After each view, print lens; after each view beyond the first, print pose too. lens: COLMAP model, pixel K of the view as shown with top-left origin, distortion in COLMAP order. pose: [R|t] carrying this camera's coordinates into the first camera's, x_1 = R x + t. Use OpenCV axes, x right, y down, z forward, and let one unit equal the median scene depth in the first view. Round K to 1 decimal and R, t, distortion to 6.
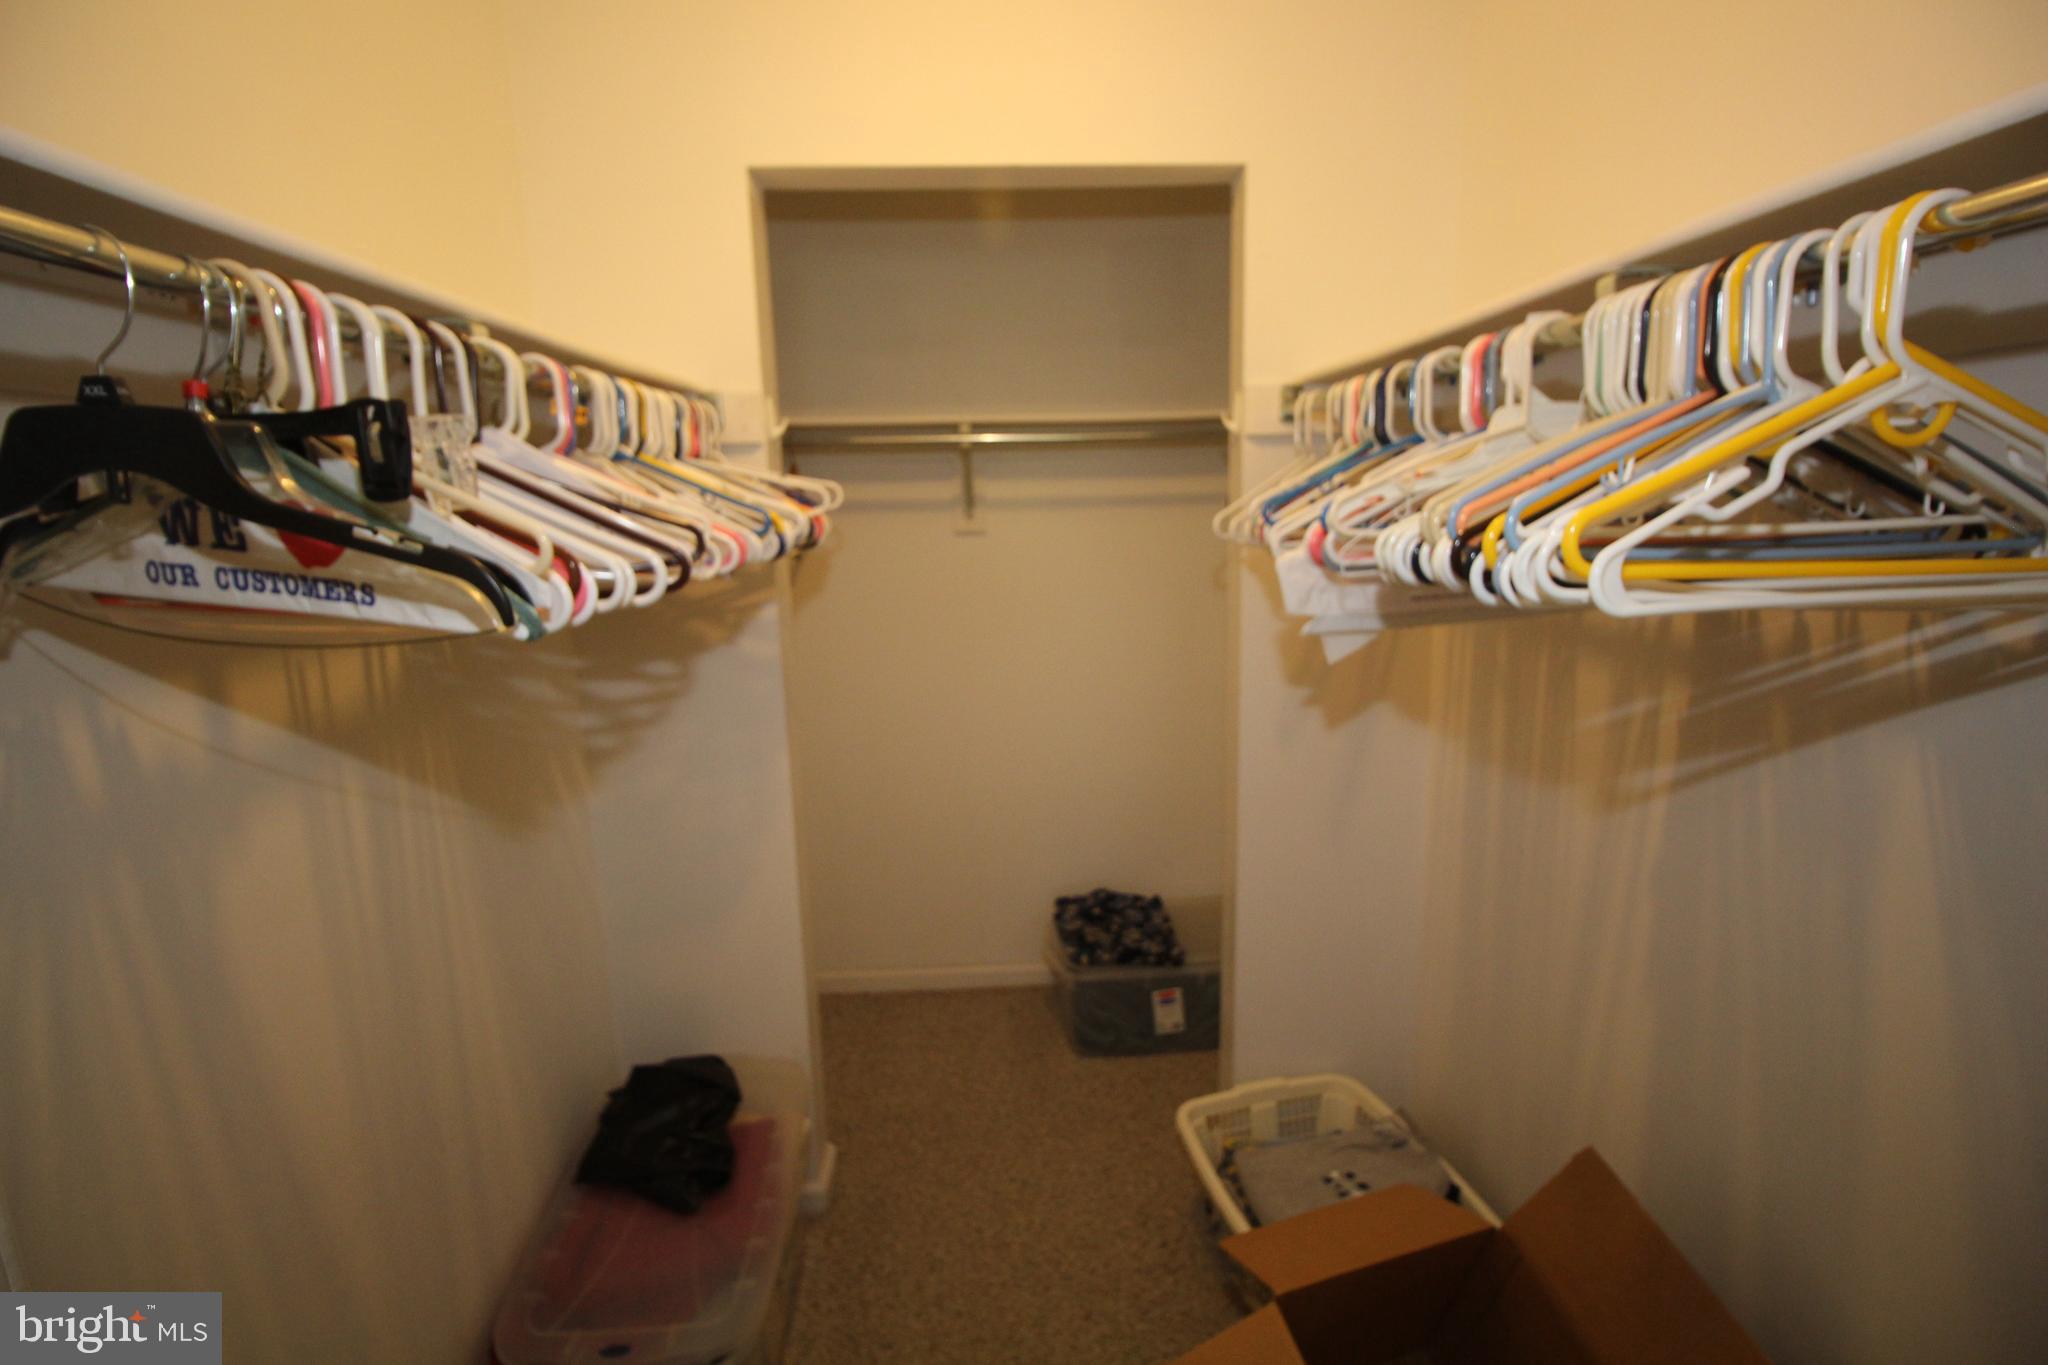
lens RADIAL K [[927.5, 0, 1034.8], [0, 927.5, 681.7], [0, 0, 1]] dist [-0.000466, -0.001185]
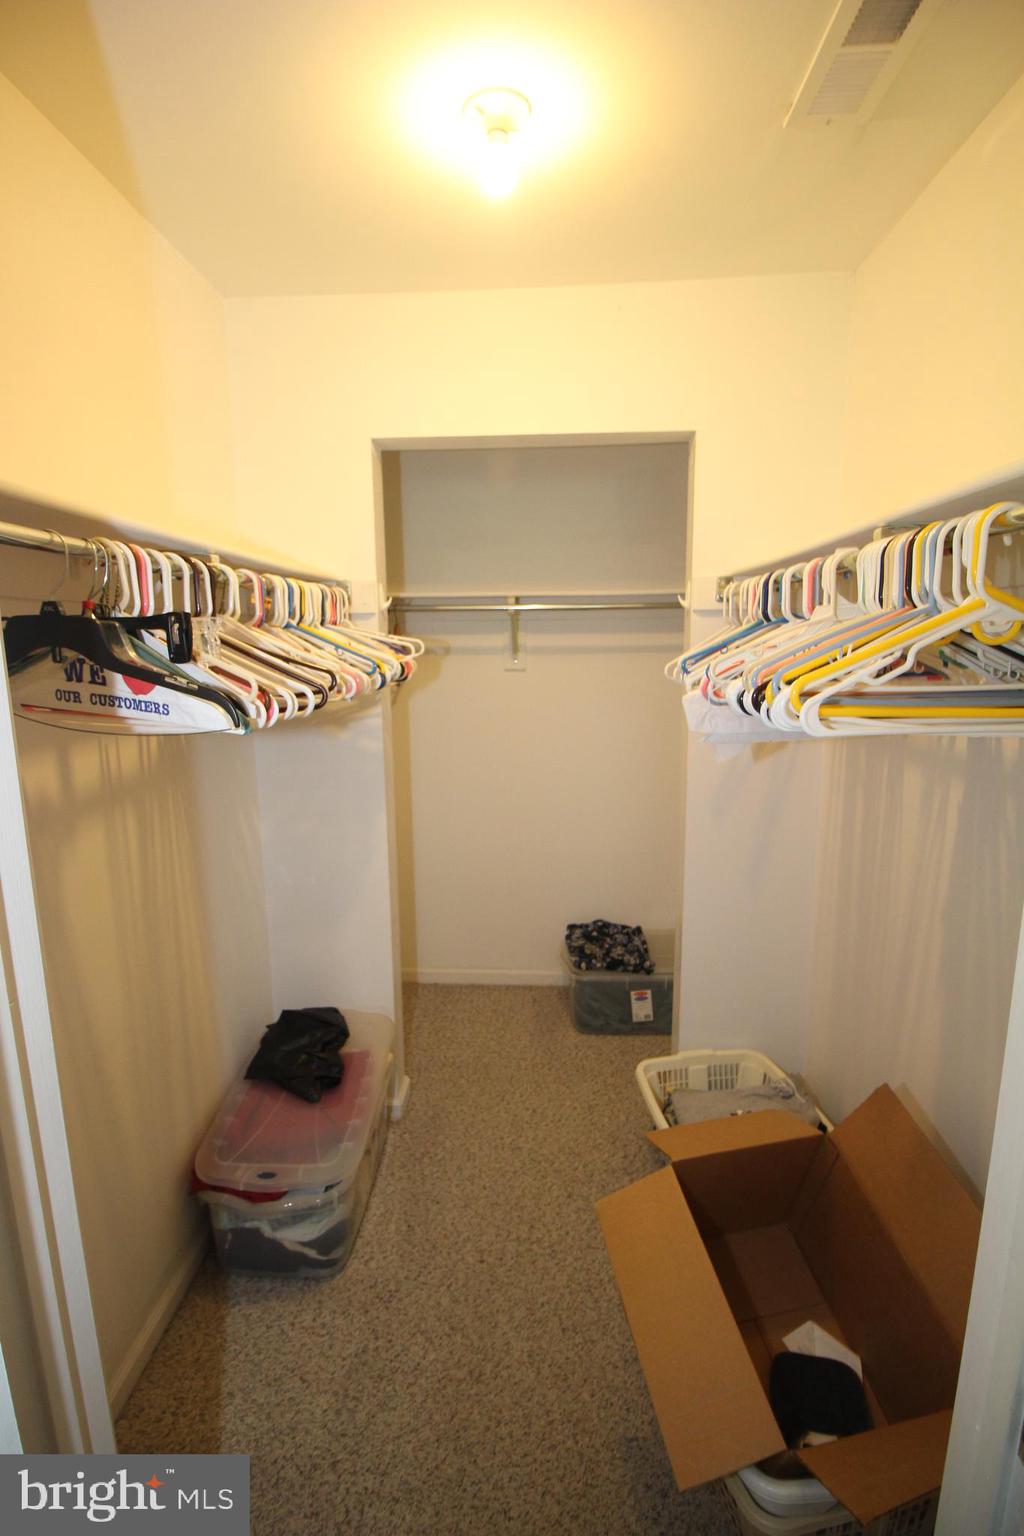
lens RADIAL K [[695.7, 0, 509.9], [0, 695.7, 769.4], [0, 0, 1]] dist [-0.000466, -0.001185]
pose [[0.994876, 0.028691, -0.096941, 0.054448], [-0.029611, 0.999529, -0.008061, 0.008462], [0.096664, 0.010890, 0.995257, -0.144771]]
